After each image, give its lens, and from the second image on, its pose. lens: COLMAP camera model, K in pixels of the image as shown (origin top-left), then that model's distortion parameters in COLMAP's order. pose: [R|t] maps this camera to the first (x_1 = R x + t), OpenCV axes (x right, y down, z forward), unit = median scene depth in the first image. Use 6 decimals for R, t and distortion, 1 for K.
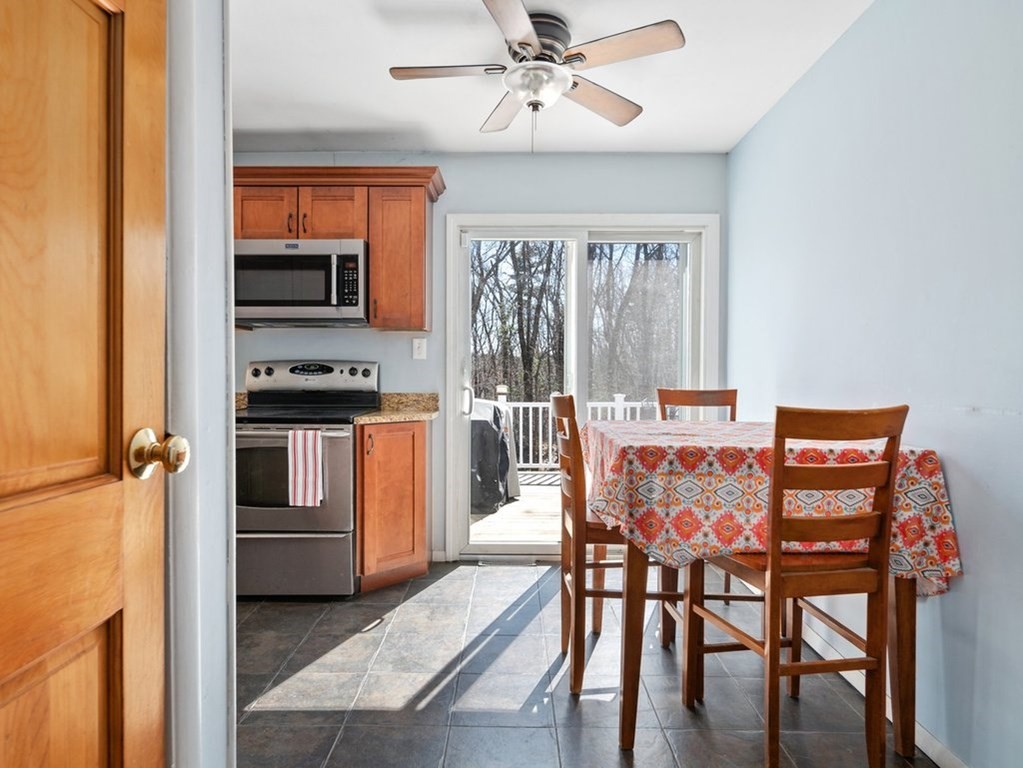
lens RADIAL K [[627.2, 0, 511.5], [0, 627.2, 384.0], [0, 0, 1]] dist [-0.001185, -0.000433]
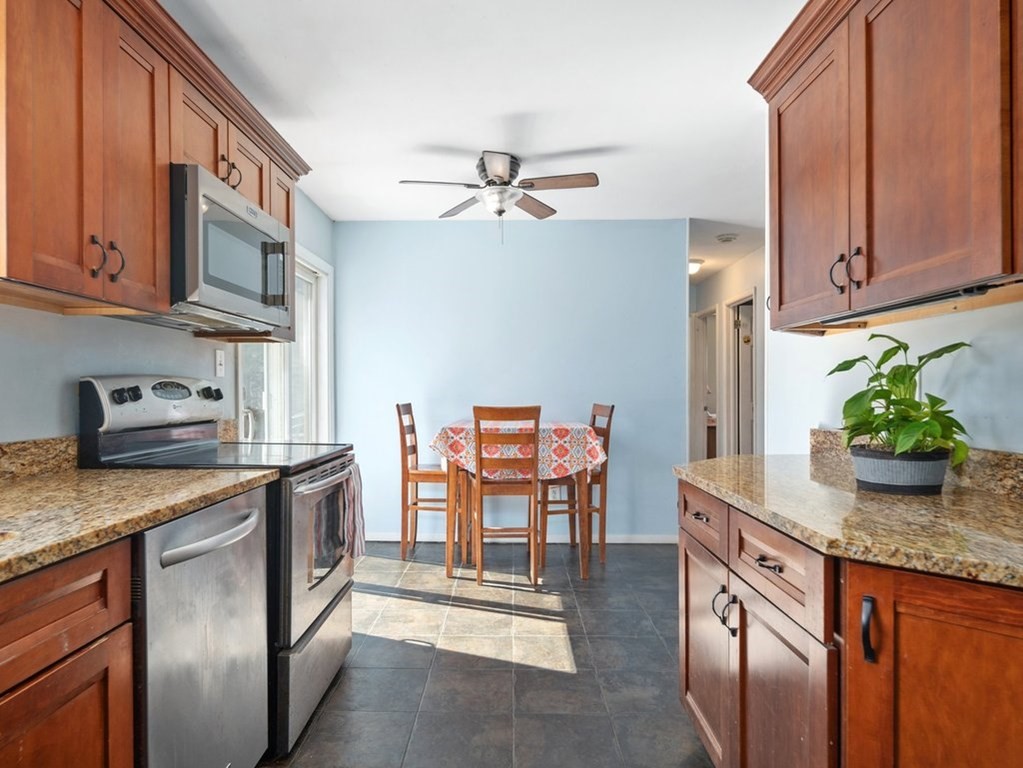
lens RADIAL K [[627.2, 0, 511.5], [0, 627.2, 384.0], [0, 0, 1]] dist [-0.001185, -0.000433]
pose [[-0.002700, 0.002538, 0.999993, -1.538075], [0.024726, 0.999691, -0.002470, -0.033811], [-0.999691, 0.024720, -0.002762, 1.045486]]
